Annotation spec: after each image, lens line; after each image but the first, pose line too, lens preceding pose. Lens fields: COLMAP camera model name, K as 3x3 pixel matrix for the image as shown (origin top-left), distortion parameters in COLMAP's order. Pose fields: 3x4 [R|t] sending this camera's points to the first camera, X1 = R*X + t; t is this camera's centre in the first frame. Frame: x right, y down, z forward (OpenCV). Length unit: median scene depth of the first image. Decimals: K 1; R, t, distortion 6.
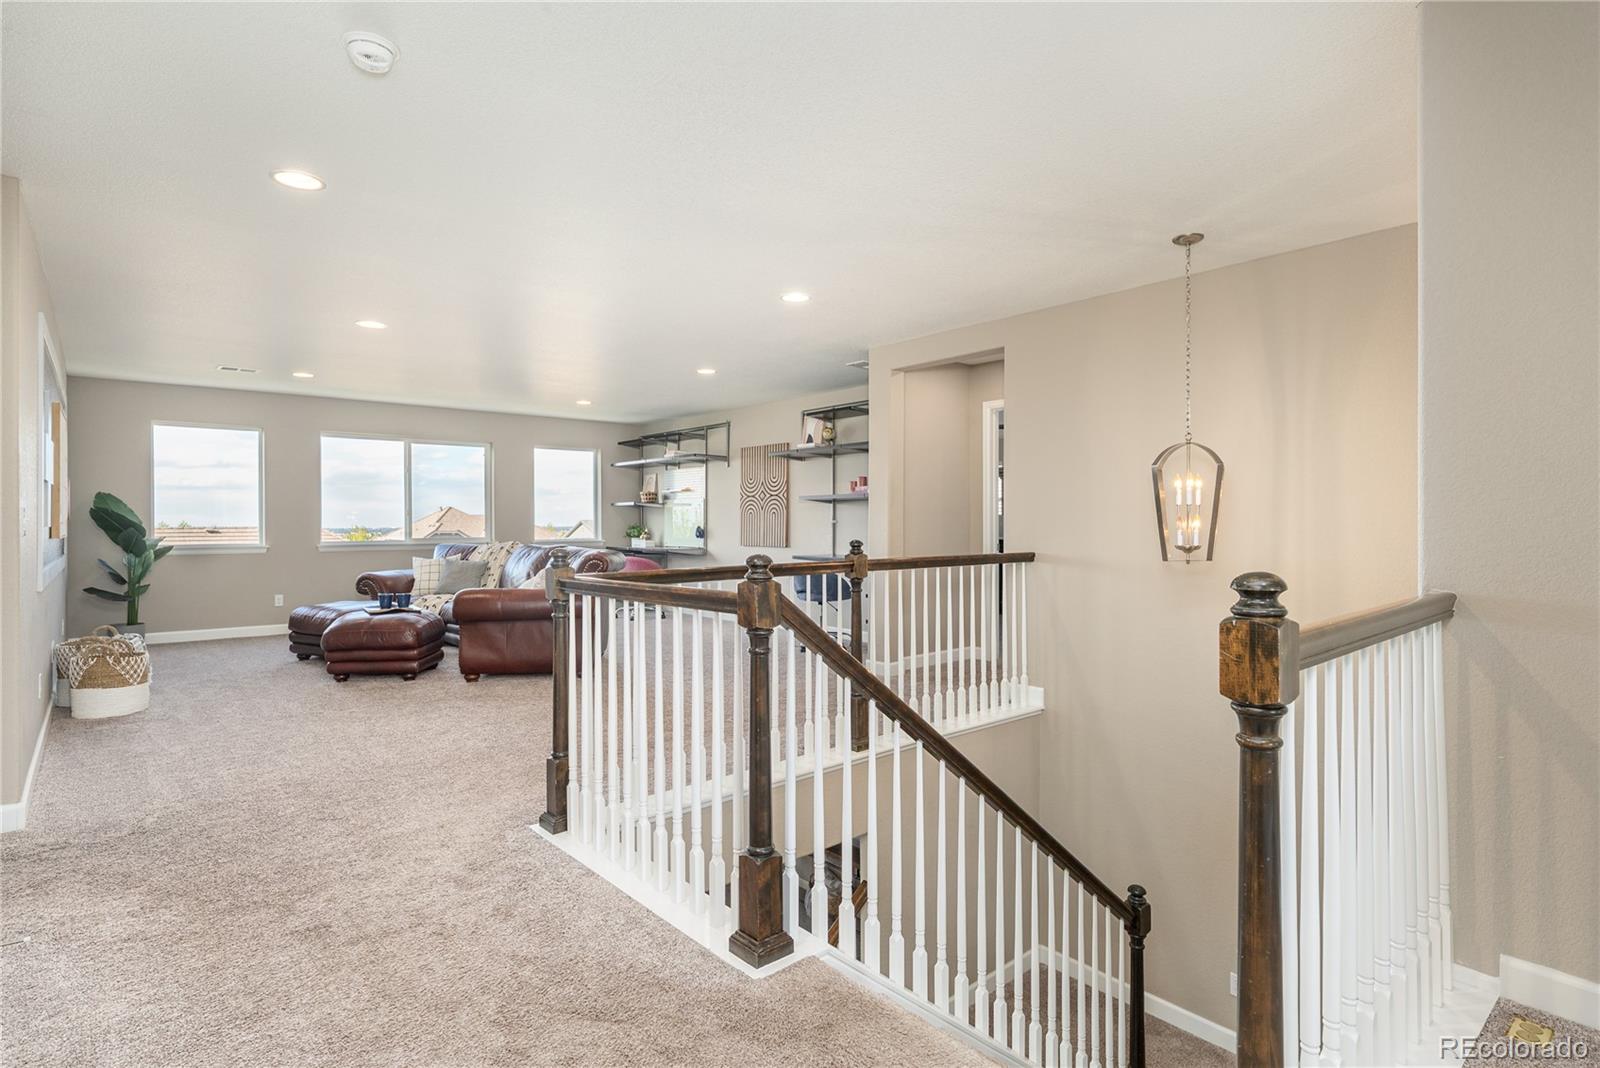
lens RADIAL K [[811.9, 0, 805.3], [0, 811.9, 536.2], [0, 0, 1]] dist [0.005050, 0.000166]
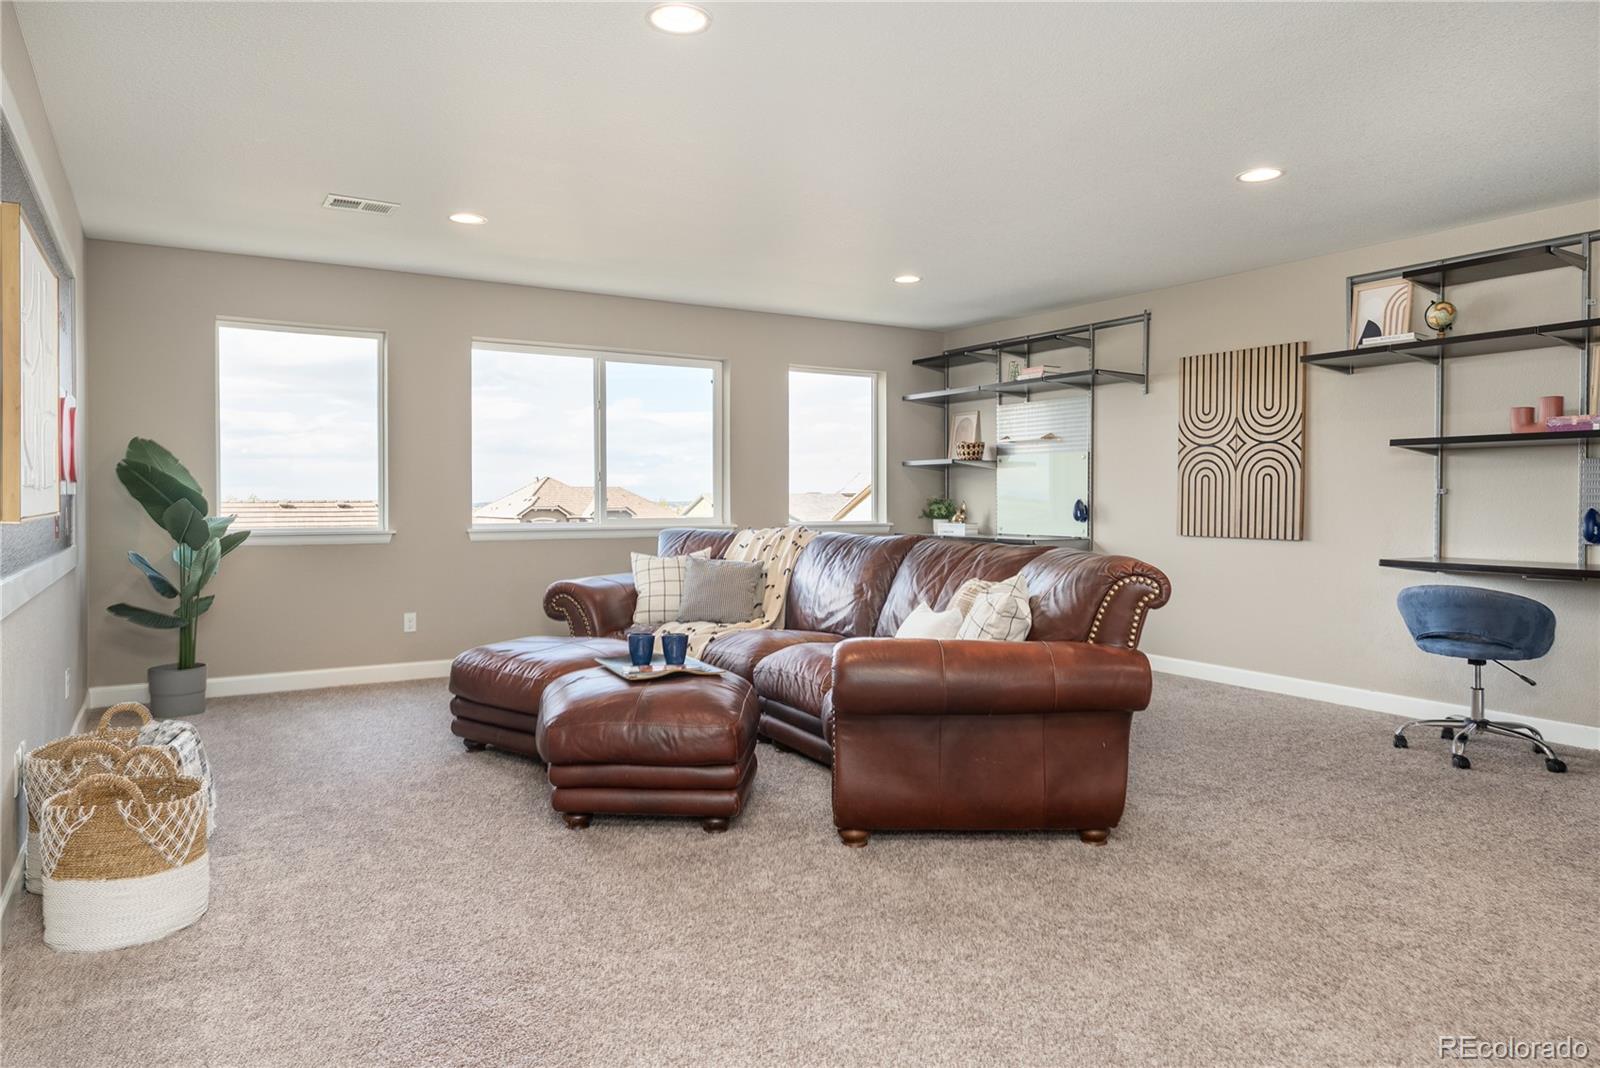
lens RADIAL K [[1006.2, 0, 796.7], [0, 1006.2, 527.7], [0, 0, 1]] dist [0.000327, 0.004839]
pose [[0.987725, 0.007698, -0.156010, -0.261028], [-0.005668, 0.999893, 0.013456, -0.001737], [0.156097, -0.012406, 0.987664, 0.328892]]
